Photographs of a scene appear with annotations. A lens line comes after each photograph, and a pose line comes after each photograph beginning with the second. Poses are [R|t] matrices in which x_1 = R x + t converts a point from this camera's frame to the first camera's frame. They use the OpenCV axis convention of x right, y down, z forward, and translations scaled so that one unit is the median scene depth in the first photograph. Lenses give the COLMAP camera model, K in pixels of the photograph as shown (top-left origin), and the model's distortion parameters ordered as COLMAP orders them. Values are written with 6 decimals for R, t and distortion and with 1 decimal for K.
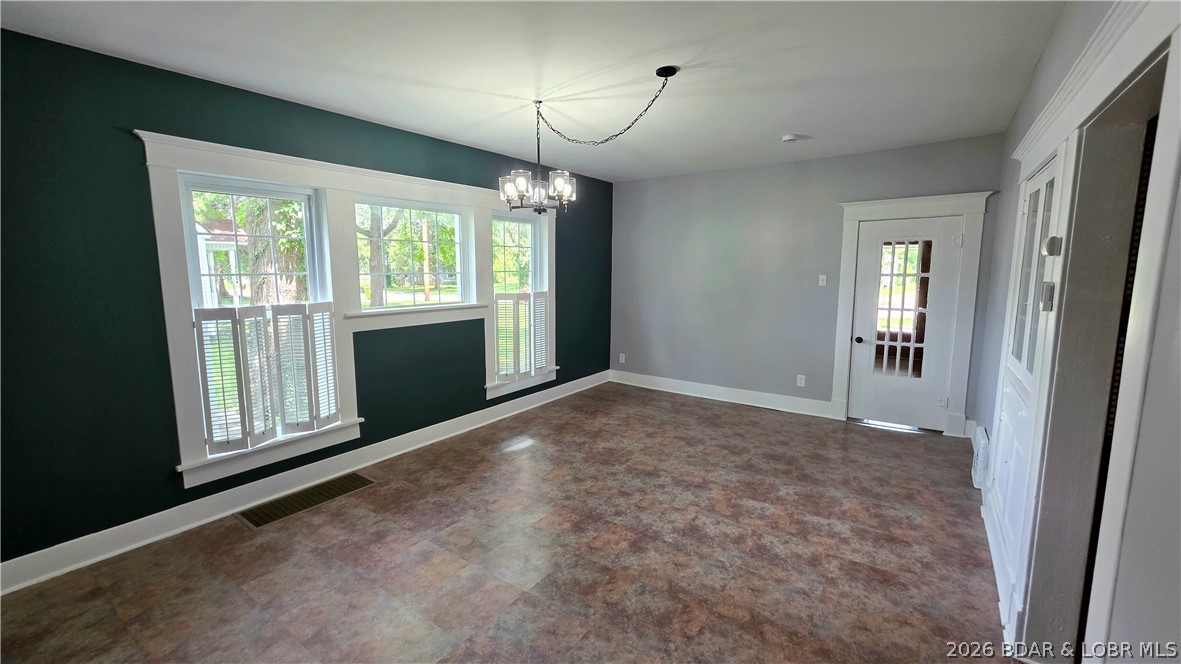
lens RADIAL K [[475.7, 0, 583.0], [0, 475.7, 319.6], [0, 0, 1]] dist [0.001764, -0.001488]
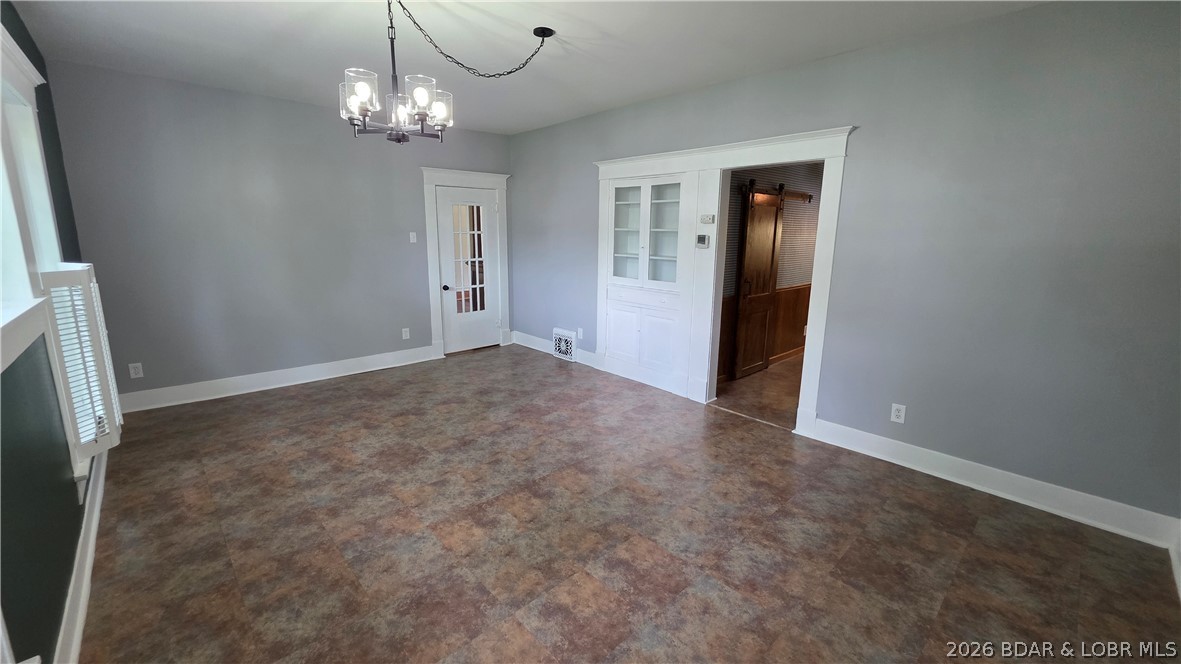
lens RADIAL K [[475.7, 0, 581.7], [0, 475.7, 344.2], [0, 0, 1]] dist [0.001764, -0.001488]
pose [[0.194788, -0.219230, 0.956031, -0.602059], [0.091197, 0.974527, 0.204891, -0.037880], [-0.976597, 0.047277, 0.209819, 0.498141]]
